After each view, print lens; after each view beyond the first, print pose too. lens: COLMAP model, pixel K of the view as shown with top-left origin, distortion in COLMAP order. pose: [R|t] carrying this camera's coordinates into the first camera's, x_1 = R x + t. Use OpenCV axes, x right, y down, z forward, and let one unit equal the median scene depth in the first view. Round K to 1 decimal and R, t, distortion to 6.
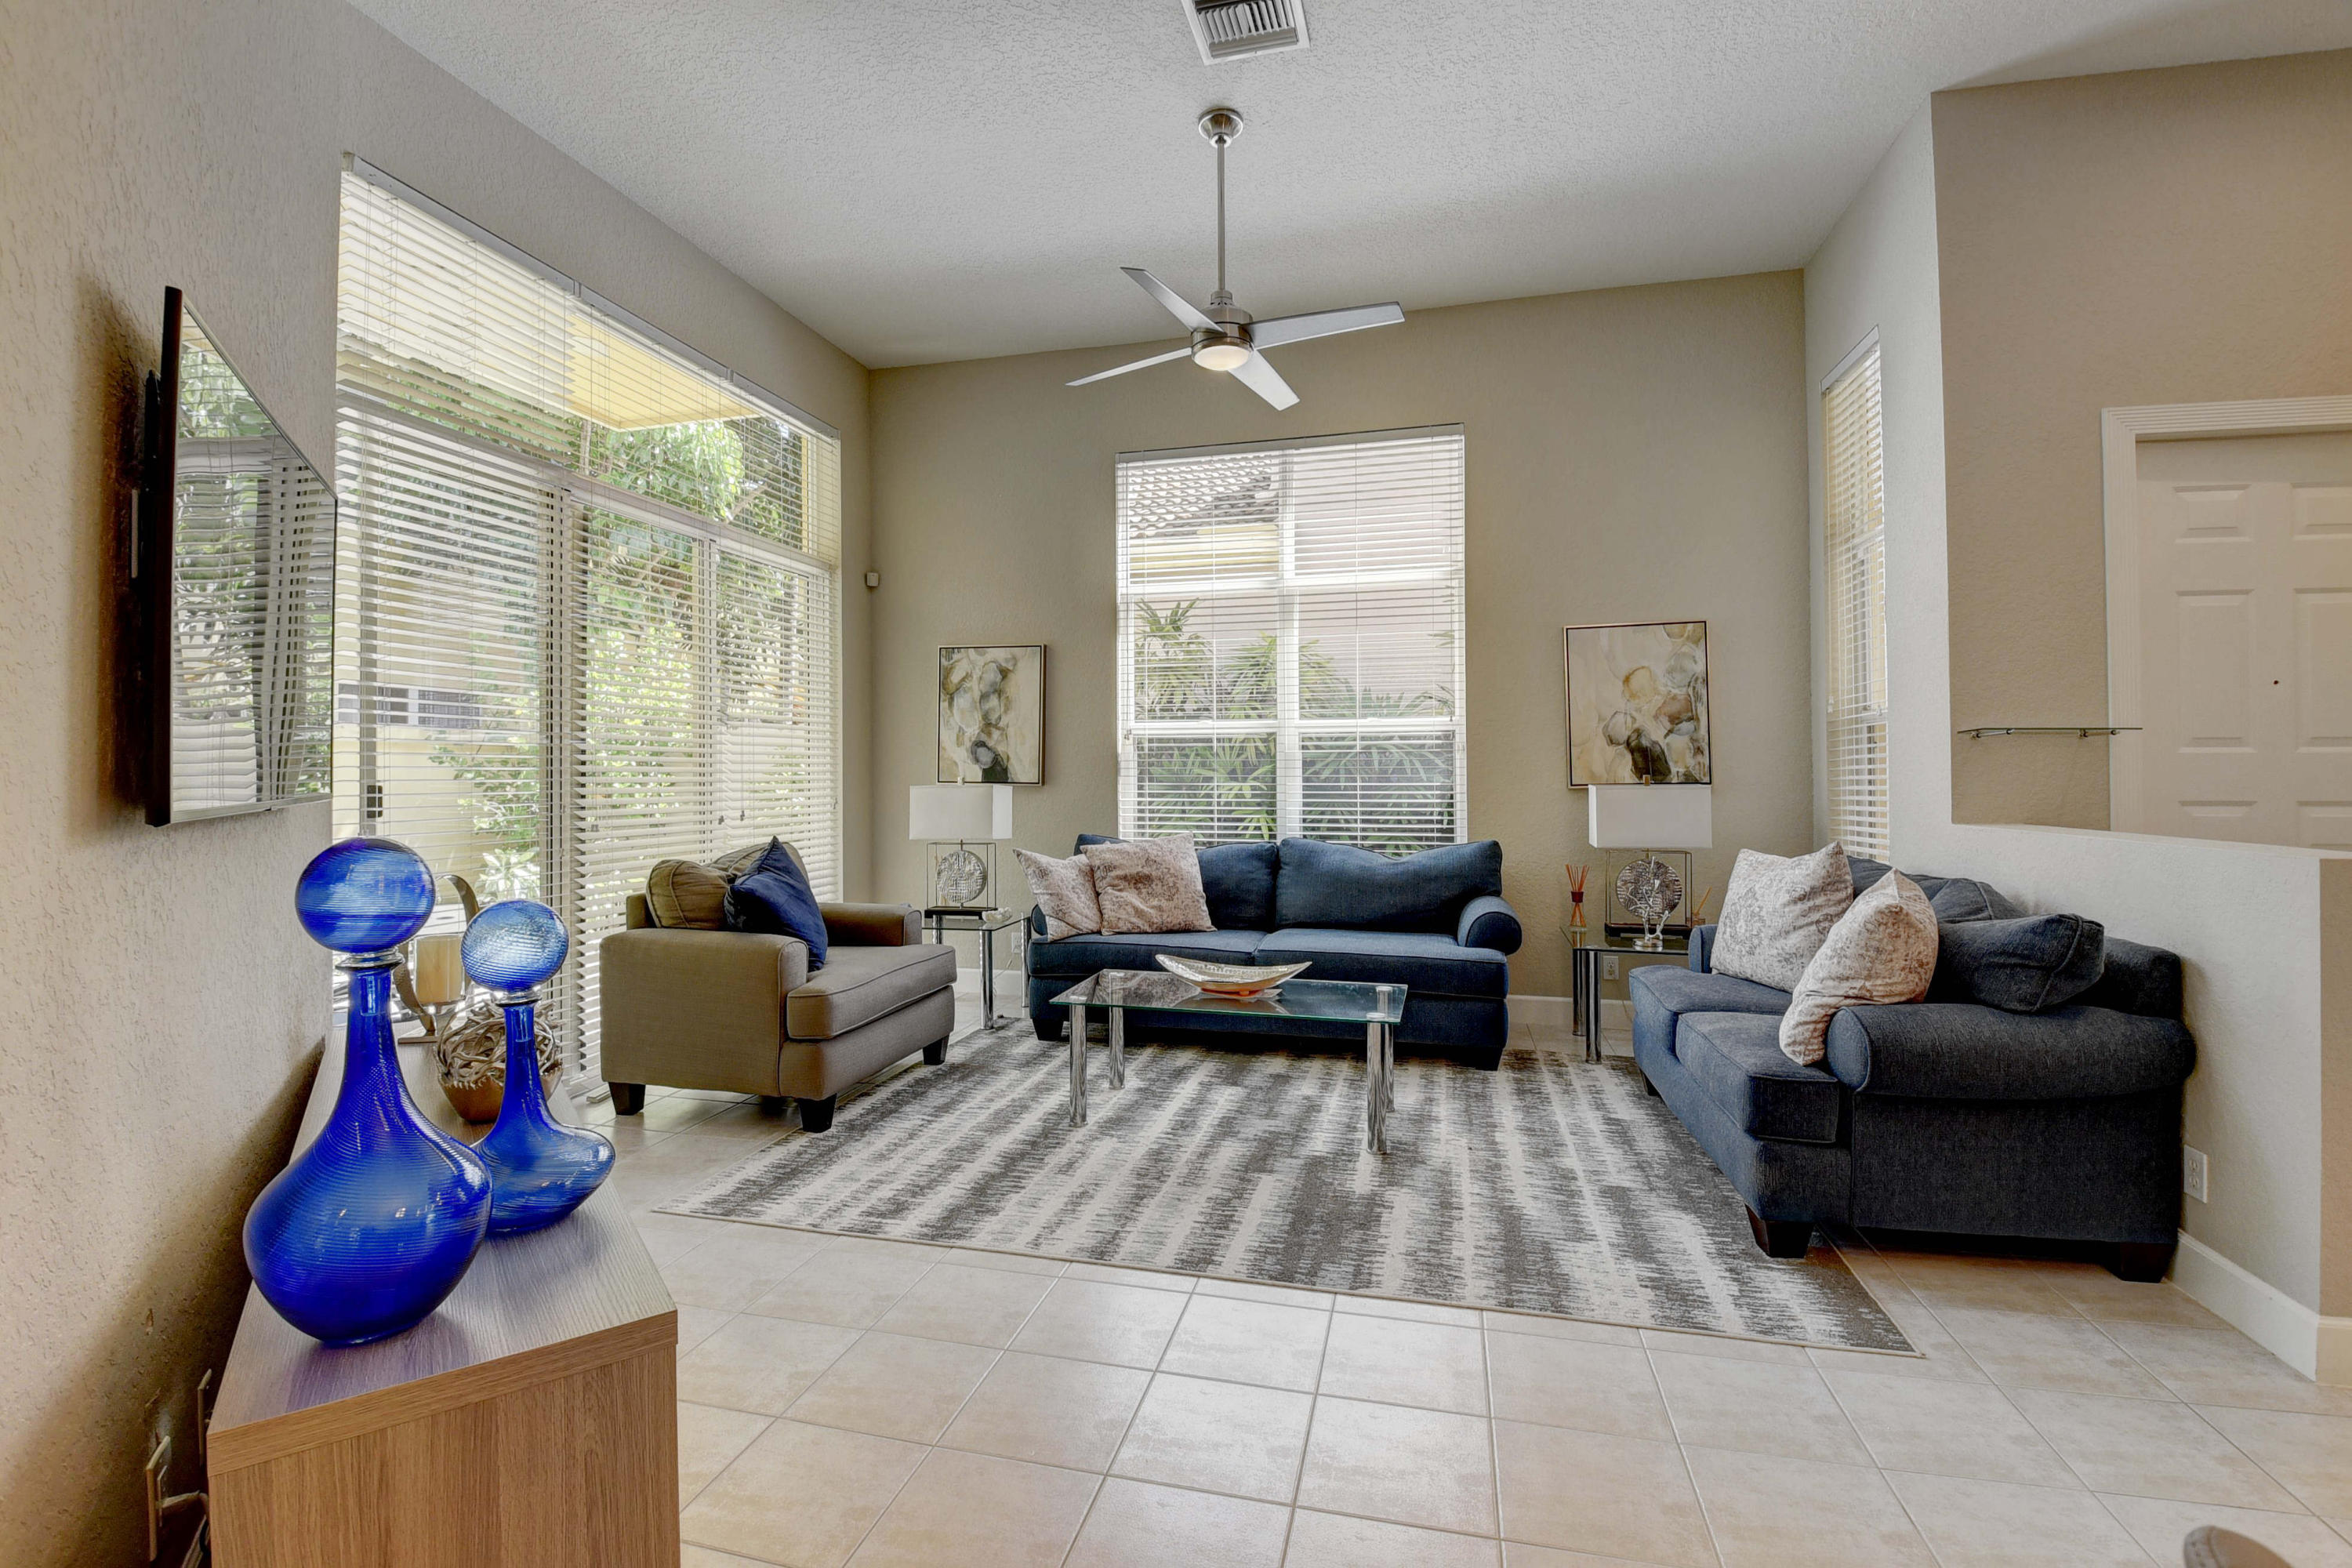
lens RADIAL K [[1036.1, 0, 1165.5], [0, 1036.1, 757.4], [0, 0, 1]] dist [0.022721, -0.035434]
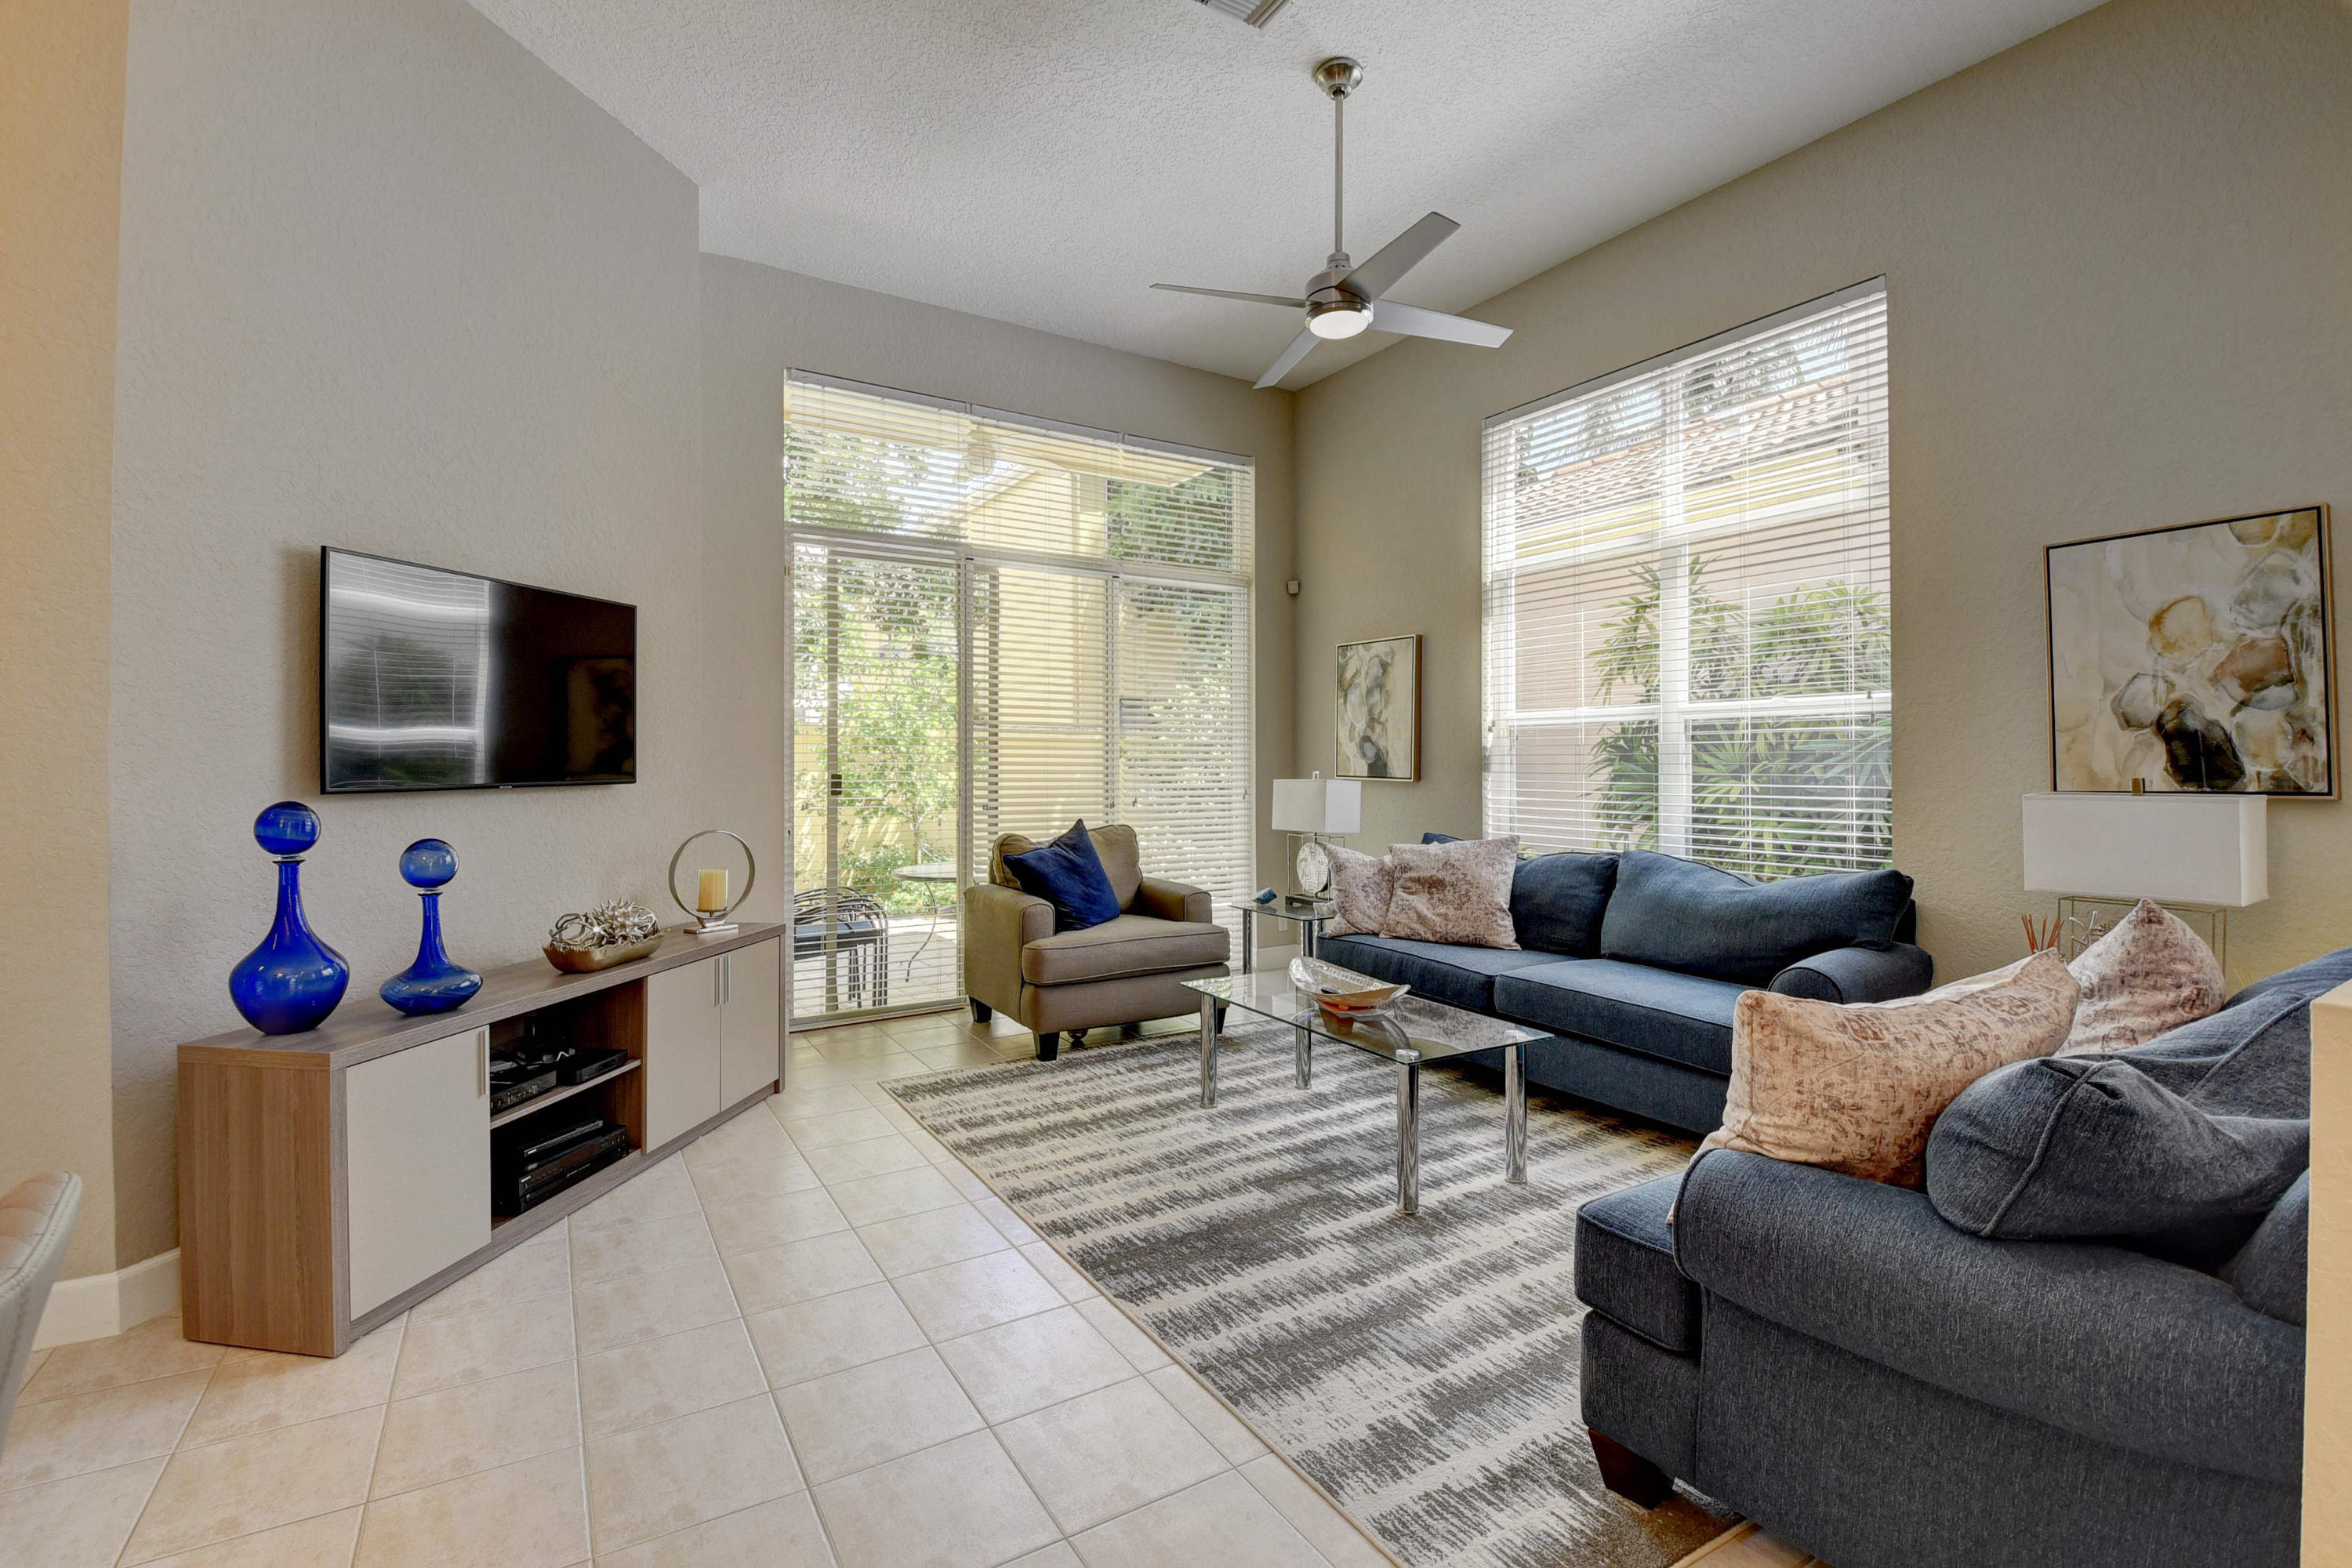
lens RADIAL K [[1036.1, 0, 1165.5], [0, 1036.1, 757.4], [0, 0, 1]] dist [0.022721, -0.035434]
pose [[0.716150, -0.001026, -0.697946, 0.583737], [0.005372, 0.999977, 0.004042, -0.000256], [0.697926, -0.006644, 0.716139, 0.217023]]
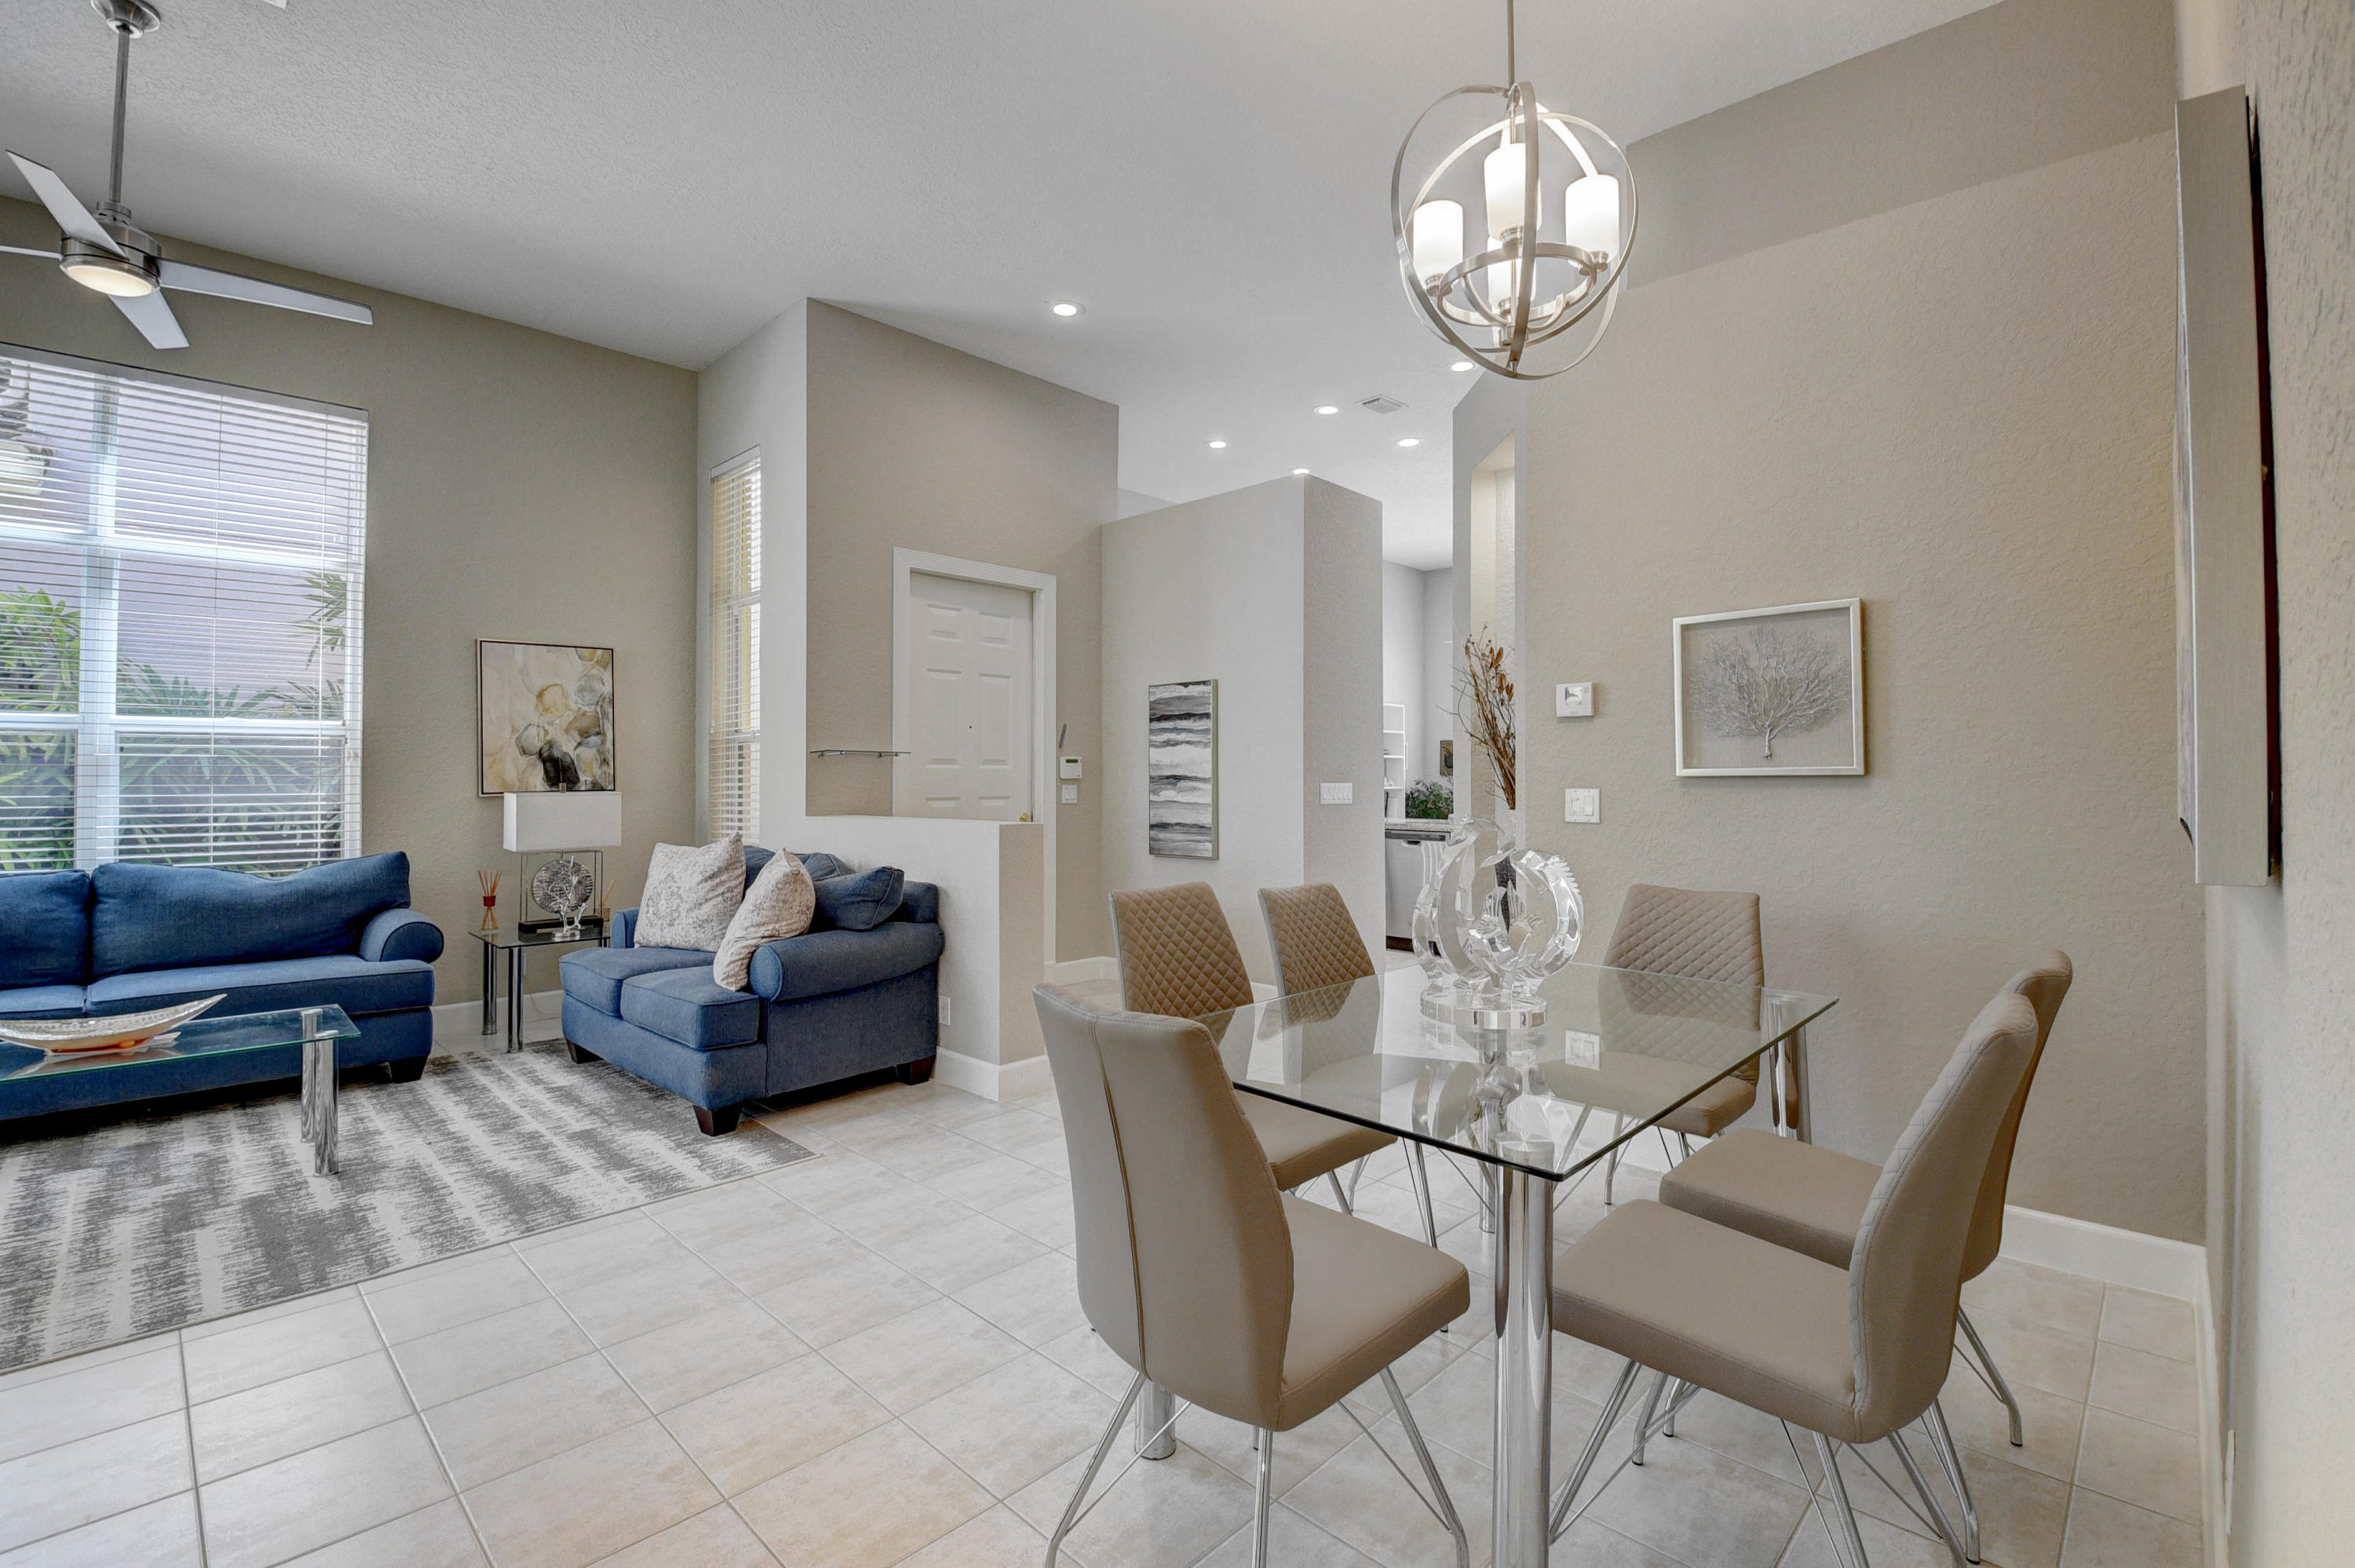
lens RADIAL K [[1037.3, 0, 1166.9], [0, 1037.3, 757.3], [0, 0, 1]] dist [0.022721, -0.035434]
pose [[0.502671, 0.018493, 0.864280, -0.211223], [-0.010594, 0.999828, -0.015232, -0.000615], [-0.864413, -0.001499, 0.502780, -0.137230]]
